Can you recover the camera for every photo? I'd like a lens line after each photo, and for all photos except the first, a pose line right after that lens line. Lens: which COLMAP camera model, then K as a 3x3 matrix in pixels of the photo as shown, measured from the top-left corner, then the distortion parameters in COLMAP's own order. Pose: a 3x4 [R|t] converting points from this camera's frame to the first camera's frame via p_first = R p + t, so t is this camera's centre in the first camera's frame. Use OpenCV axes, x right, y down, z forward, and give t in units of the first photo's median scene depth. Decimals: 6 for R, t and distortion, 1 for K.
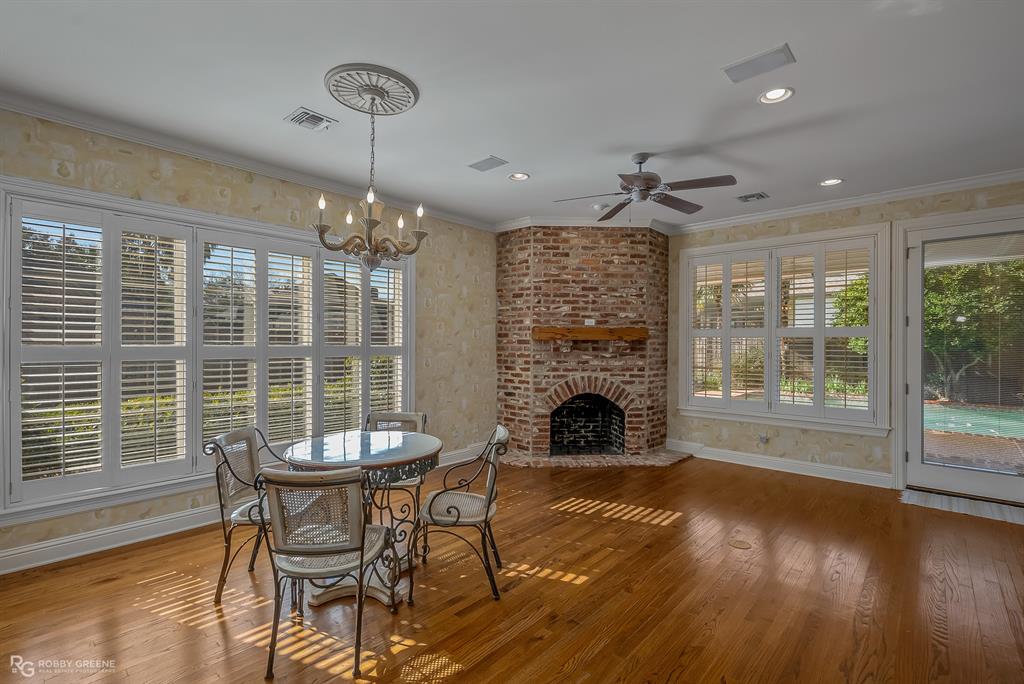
lens RADIAL K [[469.5, 0, 509.8], [0, 469.5, 341.0], [0, 0, 1]] dist [-0.004433, -0.000249]
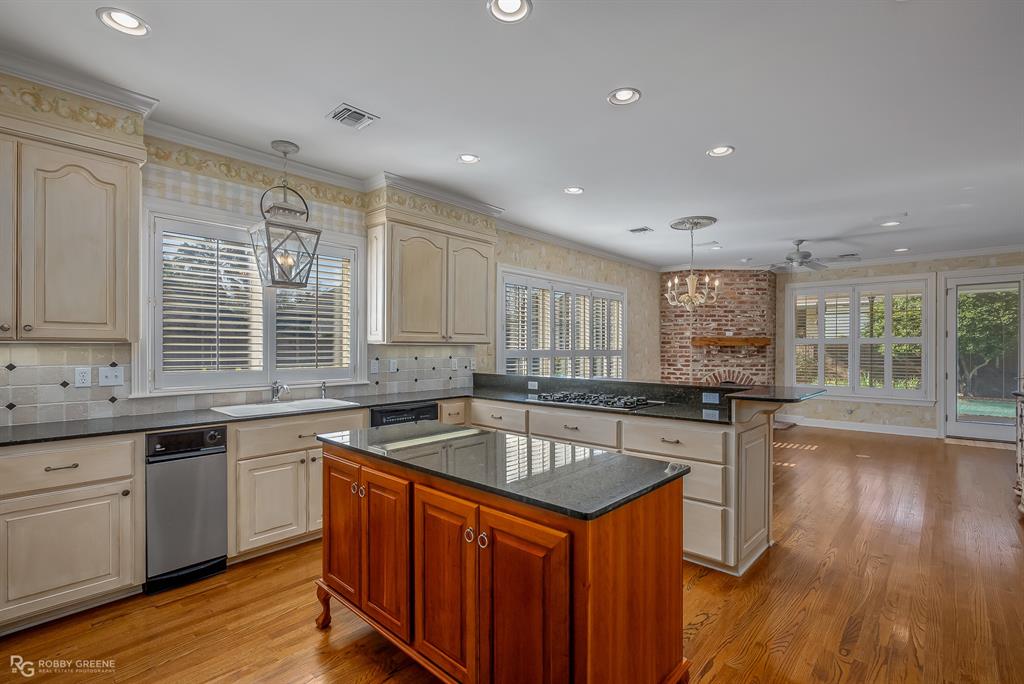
lens RADIAL K [[469.5, 0, 514.1], [0, 469.5, 346.5], [0, 0, 1]] dist [-0.004433, -0.000249]
pose [[0.999995, -0.000479, -0.003078, -0.508481], [0.000482, 0.999999, 0.000957, -0.001831], [0.003078, -0.000959, 0.999995, -0.491816]]
